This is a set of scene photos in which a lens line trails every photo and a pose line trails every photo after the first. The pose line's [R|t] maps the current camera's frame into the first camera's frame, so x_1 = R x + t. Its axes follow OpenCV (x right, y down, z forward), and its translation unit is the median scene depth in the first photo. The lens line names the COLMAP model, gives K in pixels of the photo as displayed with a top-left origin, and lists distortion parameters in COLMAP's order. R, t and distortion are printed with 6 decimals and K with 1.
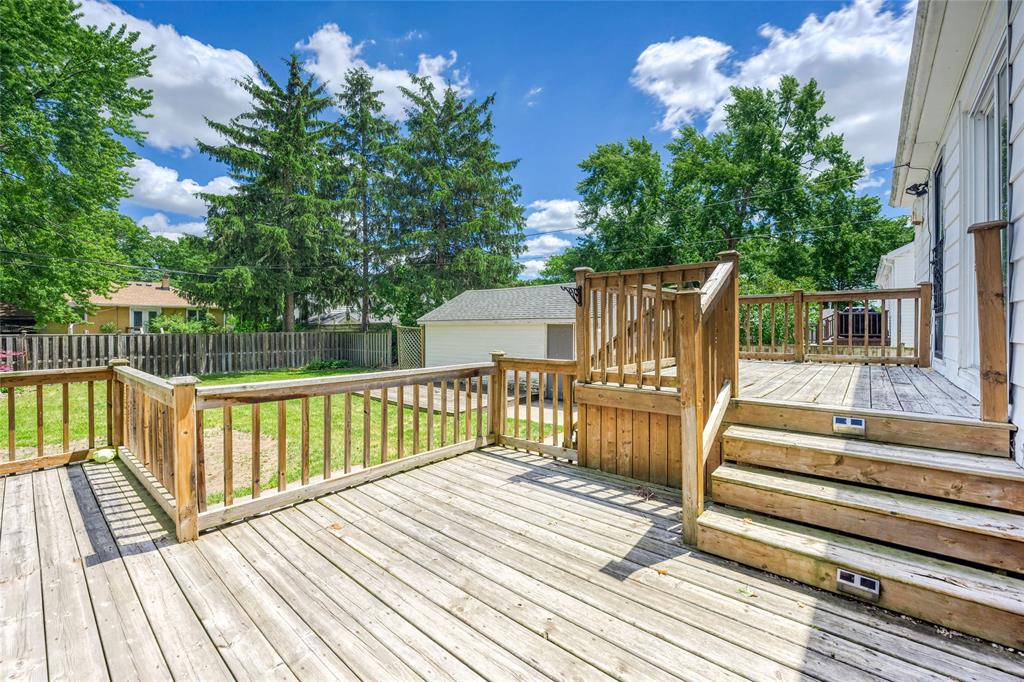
lens RADIAL K [[411.9, 0, 515.2], [0, 411.9, 328.3], [0, 0, 1]] dist [-0.001833, -0.000148]
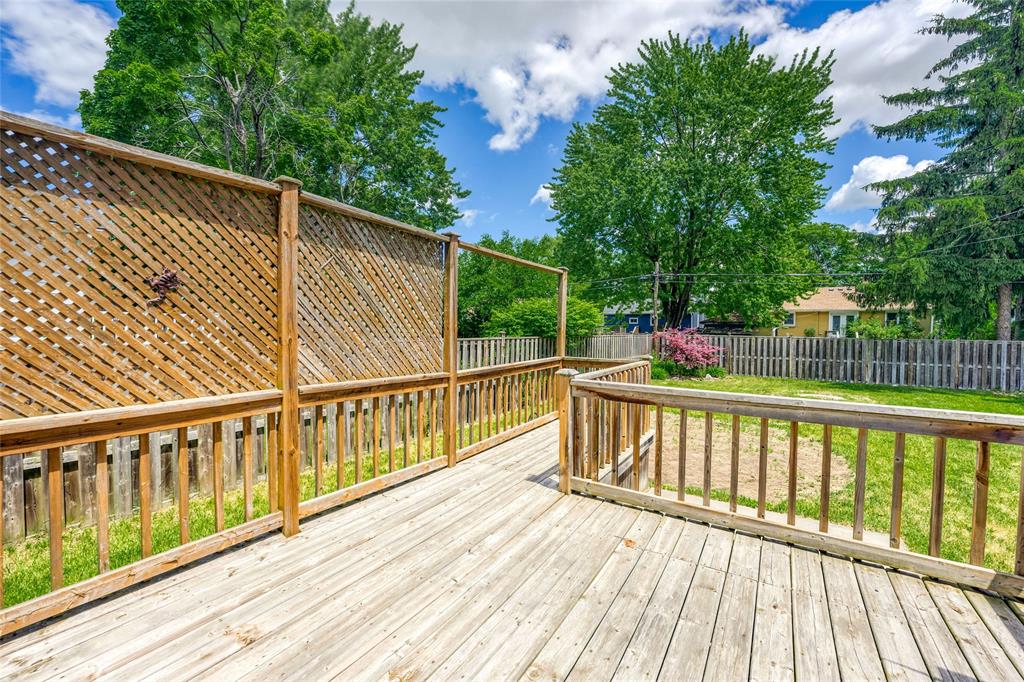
lens RADIAL K [[431.3, 0, 512.3], [0, 431.3, 342.9], [0, 0, 1]] dist [-0.012885, 0.000009]
pose [[0.122605, 0.037449, -0.991749, 0.078923], [-0.013081, 0.999262, 0.036116, -0.002017], [0.992369, 0.008545, 0.123005, 0.095725]]
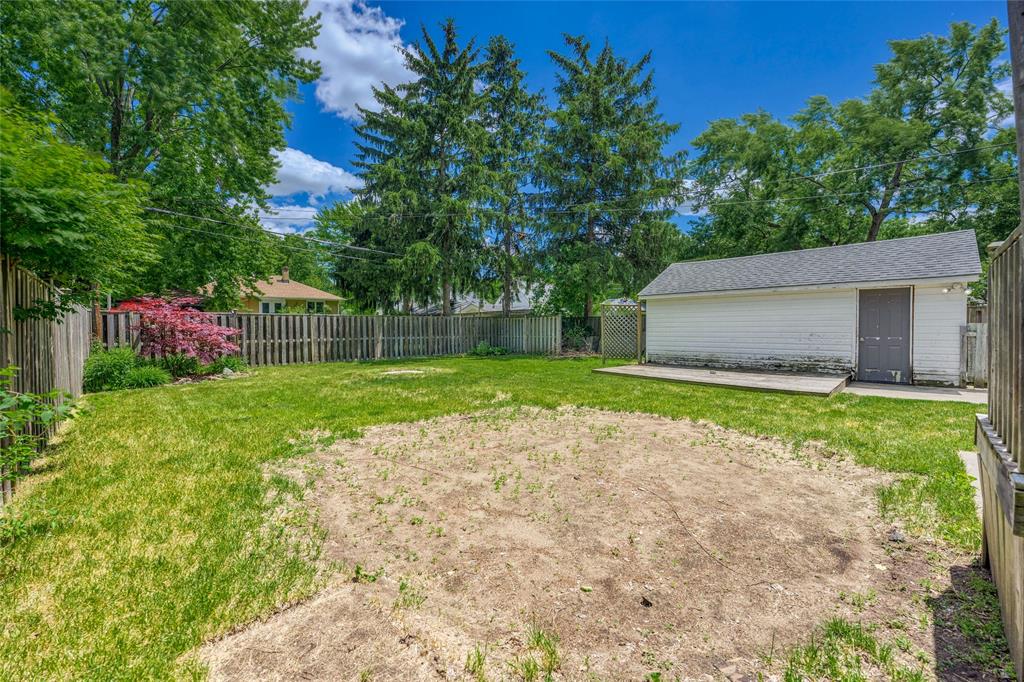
lens RADIAL K [[407.6, 0, 512.2], [0, 407.6, 332.2], [0, 0, 1]] dist [0.001175, 0.000260]
pose [[0.994544, -0.003930, -0.104243, -0.349983], [0.005051, 0.999932, 0.010490, 0.040460], [0.104194, -0.010960, 0.994497, 0.102084]]
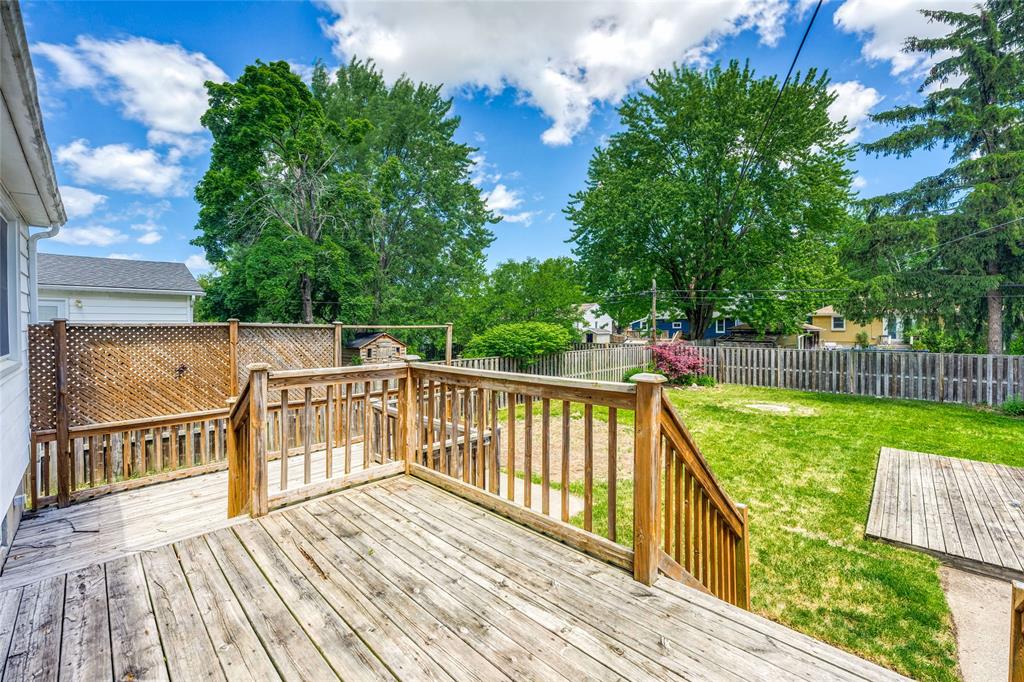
lens RADIAL K [[425.9, 0, 513.0], [0, 425.9, 335.9], [0, 0, 1]] dist [-0.013299, -0.000177]
pose [[-0.057865, 0.023919, -0.998038, 0.239289], [-0.000751, 0.999712, 0.024003, -0.043497], [0.998324, 0.002139, -0.057831, 0.270148]]
